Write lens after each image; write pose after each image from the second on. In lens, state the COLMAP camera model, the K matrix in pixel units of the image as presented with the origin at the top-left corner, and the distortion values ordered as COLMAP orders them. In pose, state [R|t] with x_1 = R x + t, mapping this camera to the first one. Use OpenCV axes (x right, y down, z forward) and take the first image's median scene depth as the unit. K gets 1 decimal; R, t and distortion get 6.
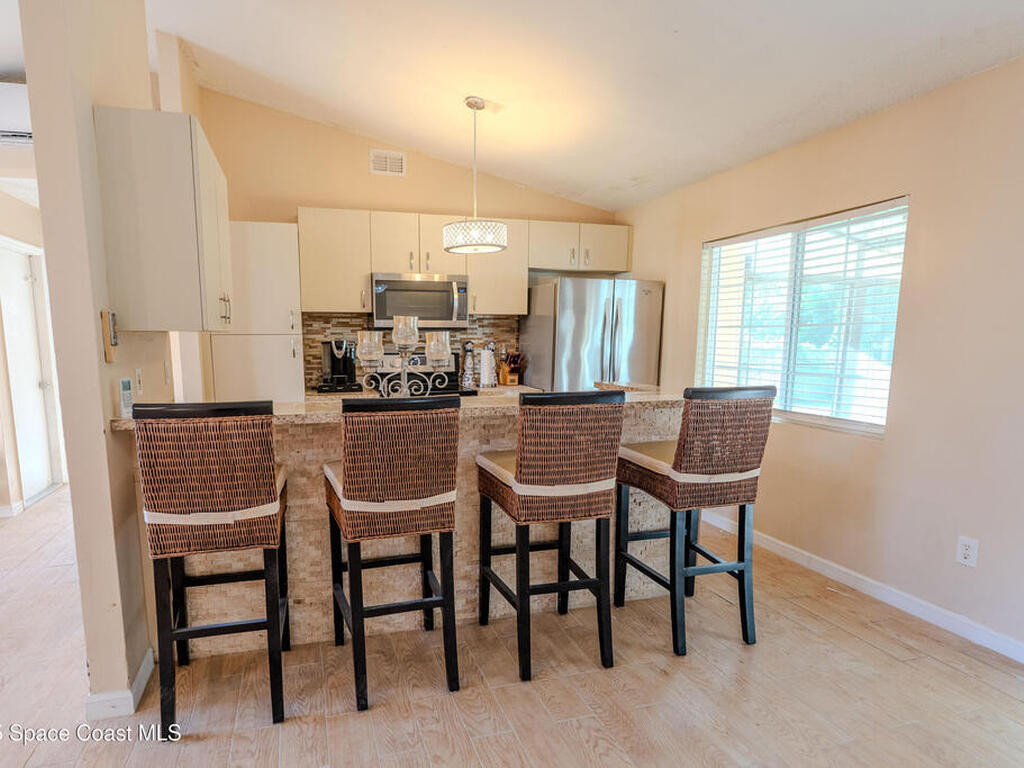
lens RADIAL K [[643.6, 0, 454.6], [0, 643.6, 413.8], [0, 0, 1]] dist [0.005583, 0.001322]
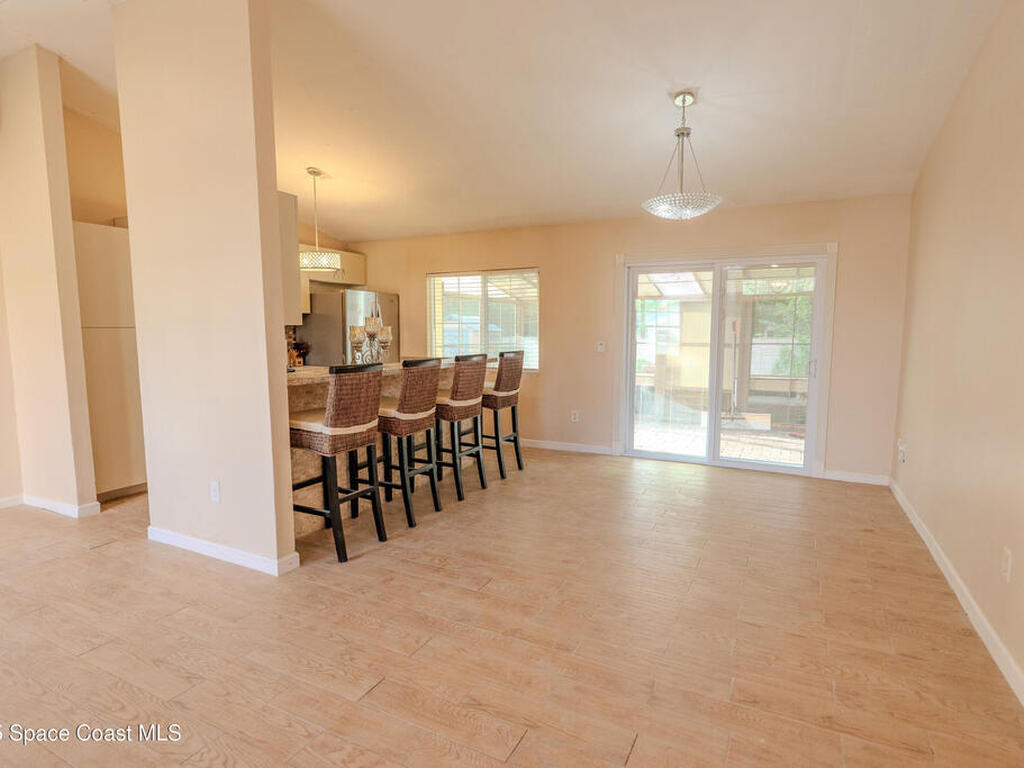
lens RADIAL K [[541.1, 0, 512.0], [0, 541.1, 384.0], [0, 0, 1]] dist [0.000140, -0.000170]
pose [[0.677350, -0.072702, 0.732060, -0.622578], [0.085372, 0.996150, 0.019937, 0.022045], [-0.730690, 0.048993, 0.680949, -0.163740]]
